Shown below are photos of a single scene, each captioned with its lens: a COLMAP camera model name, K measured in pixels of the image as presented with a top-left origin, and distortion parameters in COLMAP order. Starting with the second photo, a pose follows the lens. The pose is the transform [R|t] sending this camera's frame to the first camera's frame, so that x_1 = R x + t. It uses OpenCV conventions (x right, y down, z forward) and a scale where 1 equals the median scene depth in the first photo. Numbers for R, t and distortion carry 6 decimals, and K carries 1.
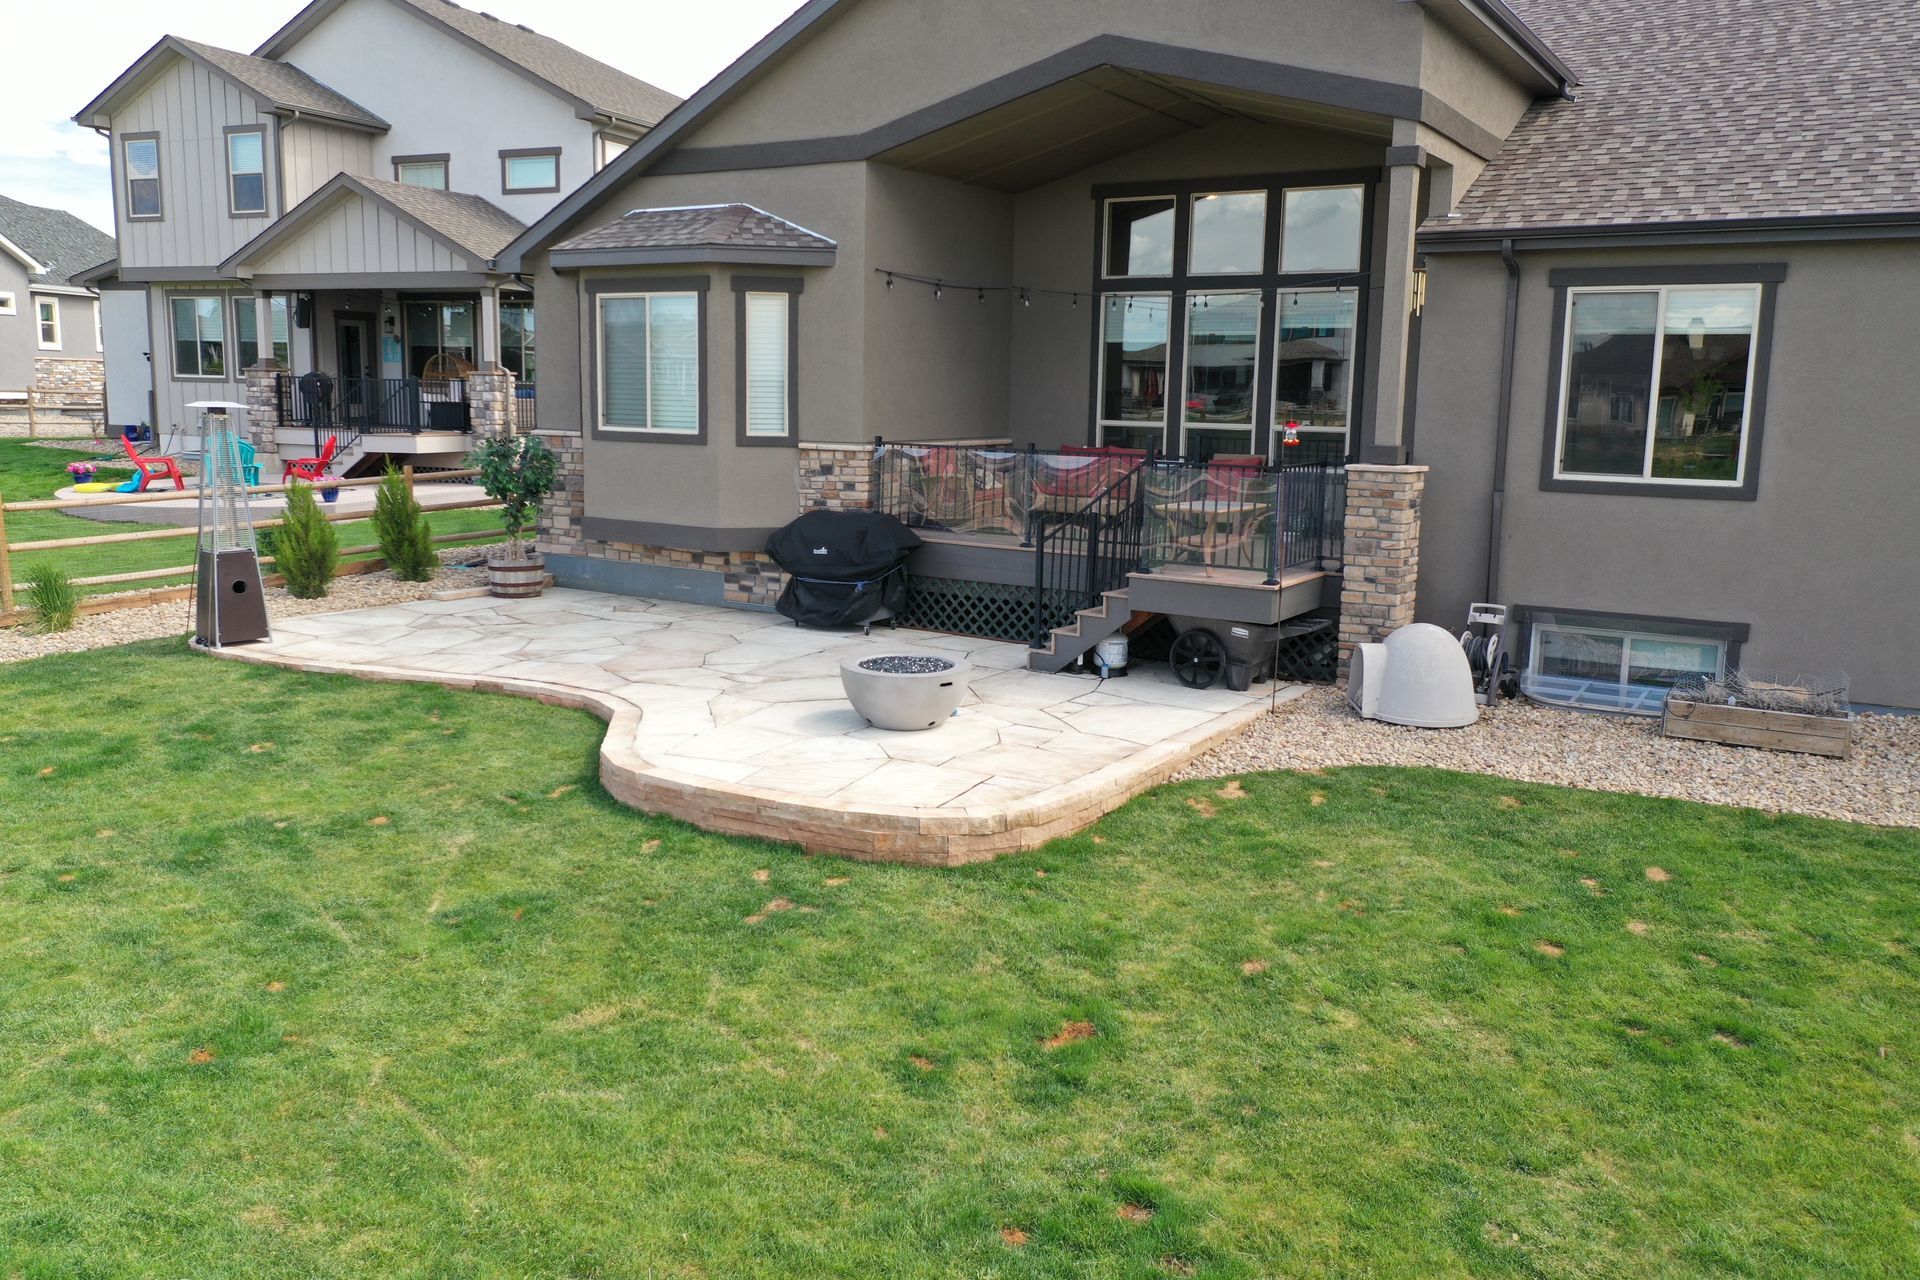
lens RADIAL K [[1500.7, 0, 964.2], [0, 1500.7, 632.3], [0, 0, 1]] dist [-0.018942, 0.016459]
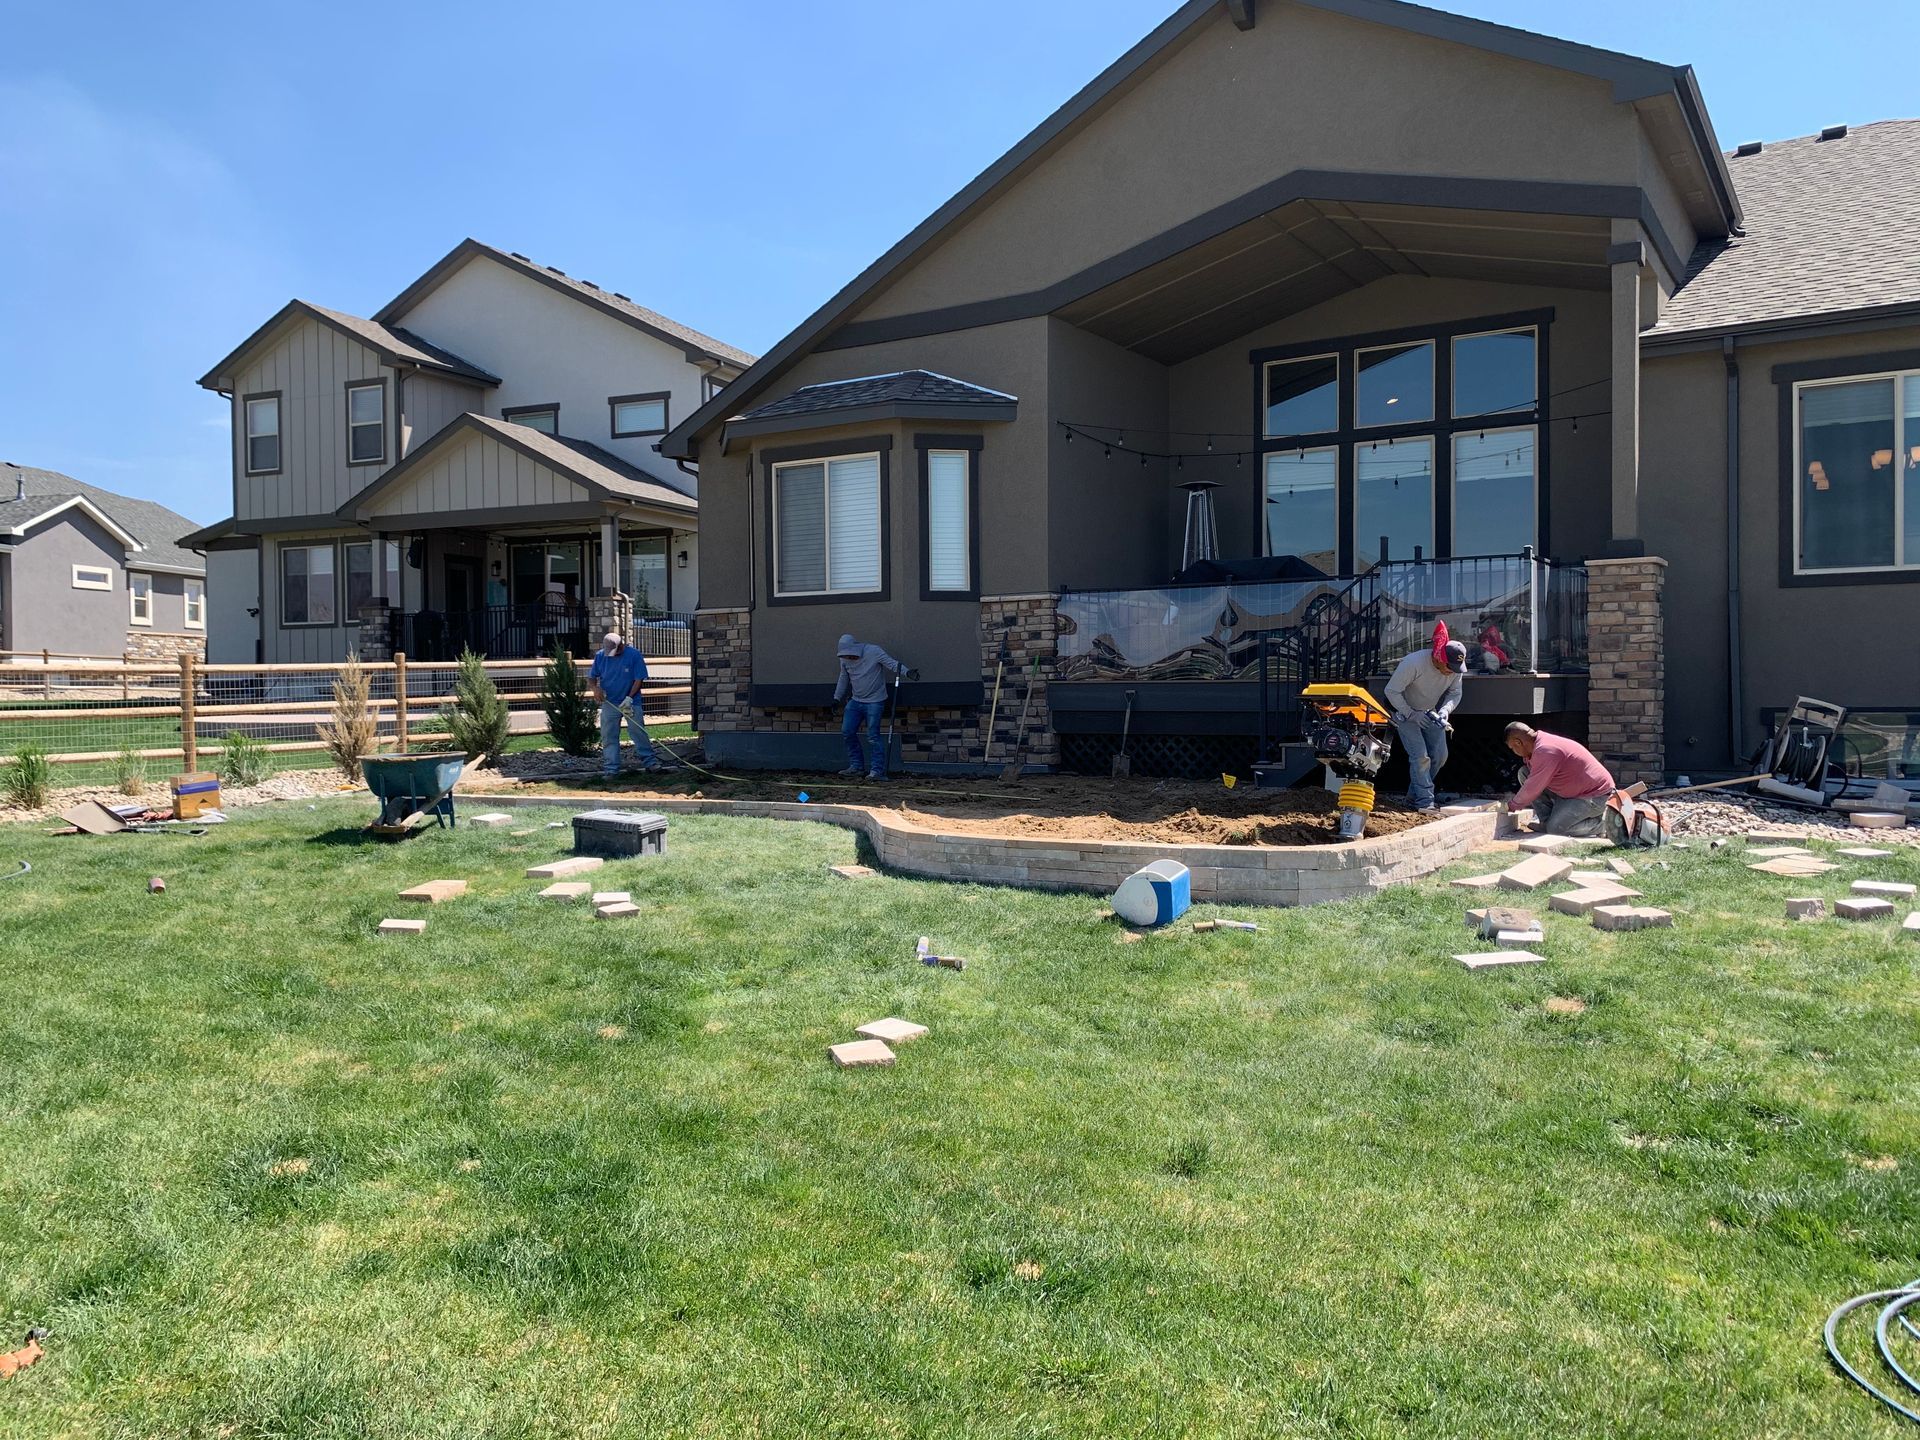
lens RADIAL K [[1477.6, 0, 938.0], [0, 1477.6, 717.2], [0, 0, 1]] dist [0.042474, -0.057530]
pose [[0.999377, -0.027428, -0.022208, -0.124960], [0.023932, 0.989183, -0.144720, 0.100359], [0.025937, 0.144098, 0.989223, 0.034638]]
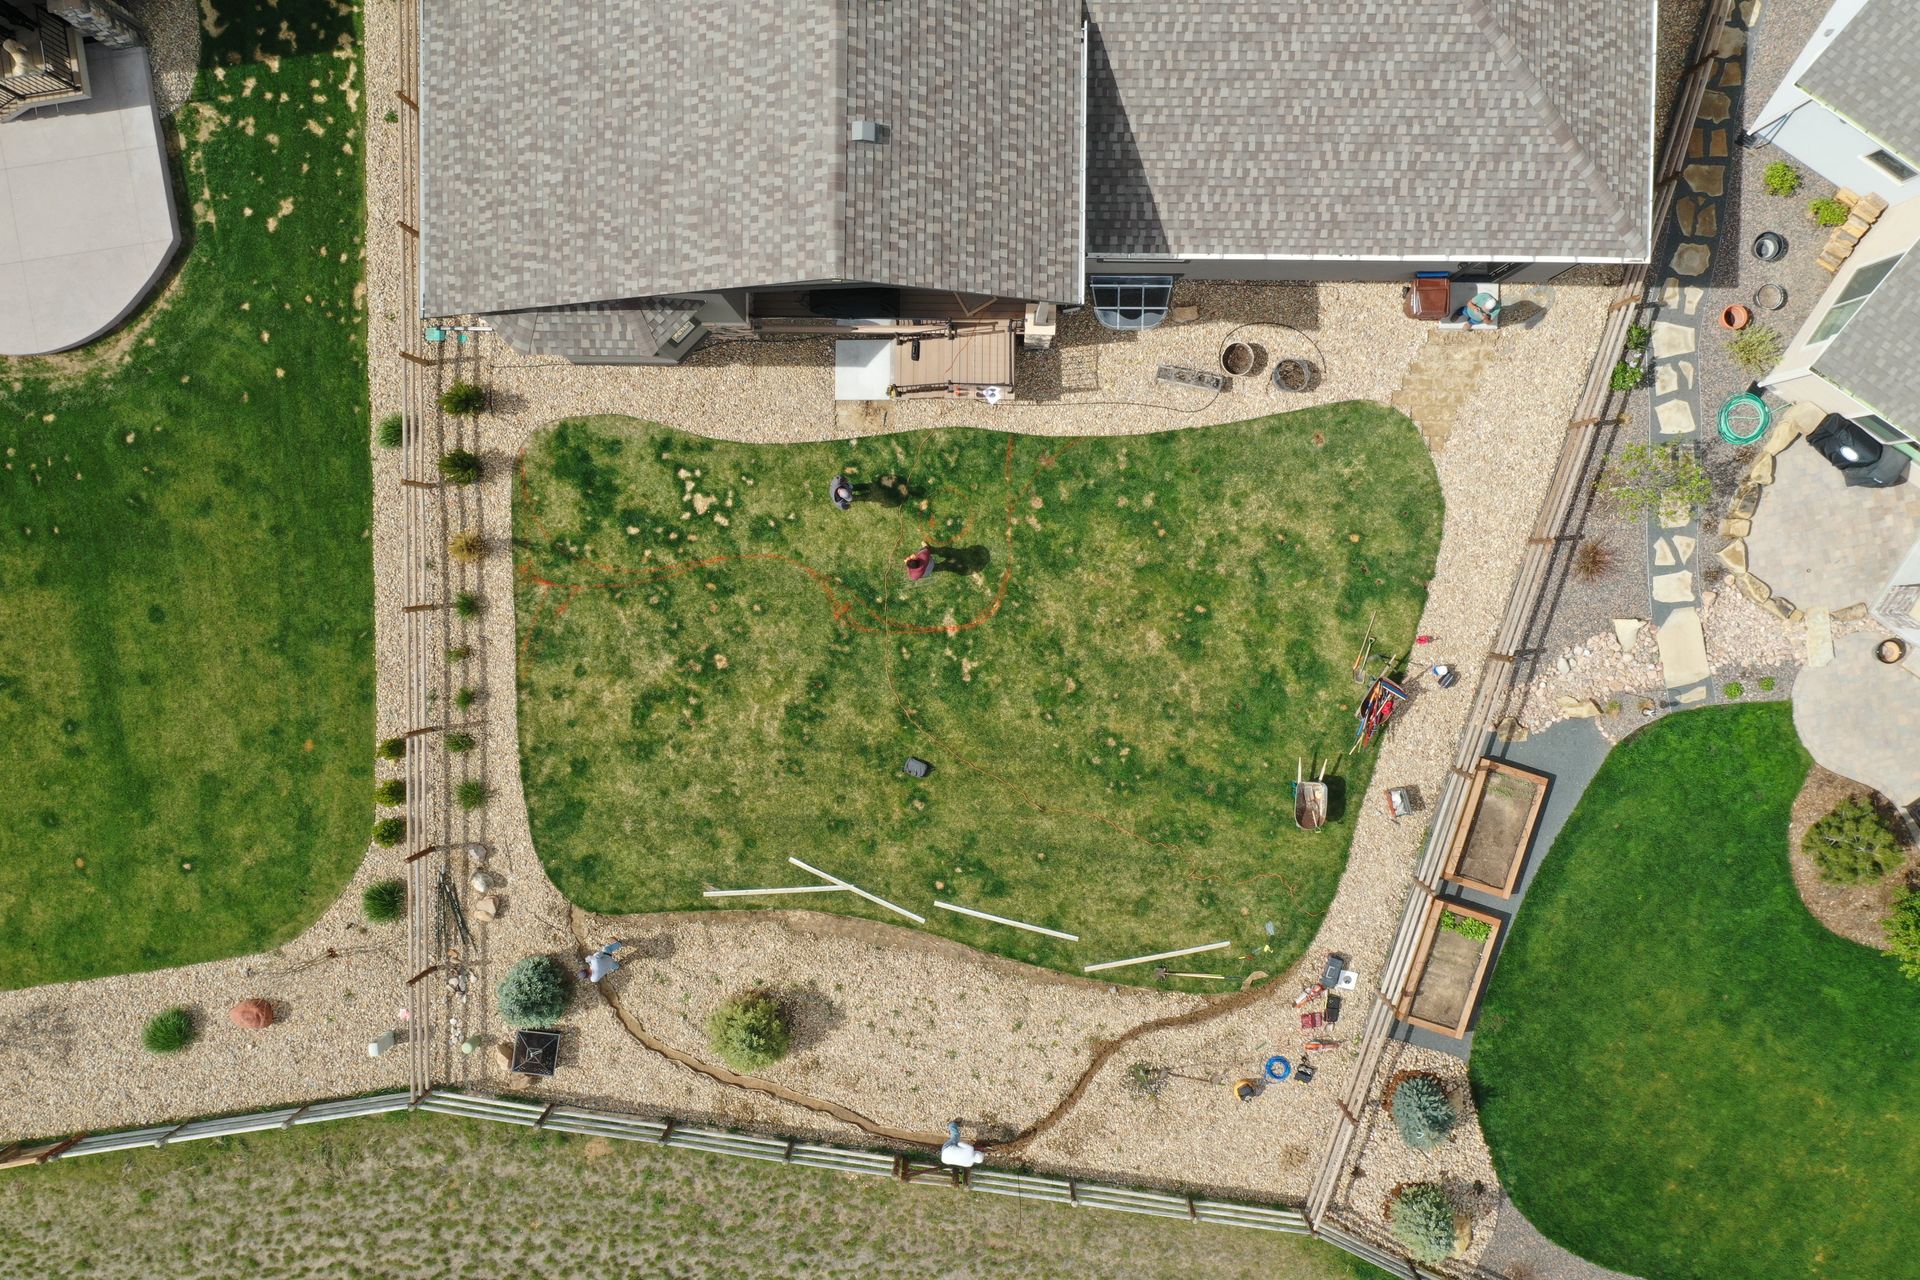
lens RADIAL K [[1500.7, 0, 968.6], [0, 1500.7, 636.5], [0, 0, 1]] dist [-0.018942, 0.016459]
pose [[0.850081, -0.524873, -0.043259, 0.039527], [0.106584, 0.091017, 0.990129, -1.867420], [-0.515755, -0.846300, 0.133314, 0.319258]]
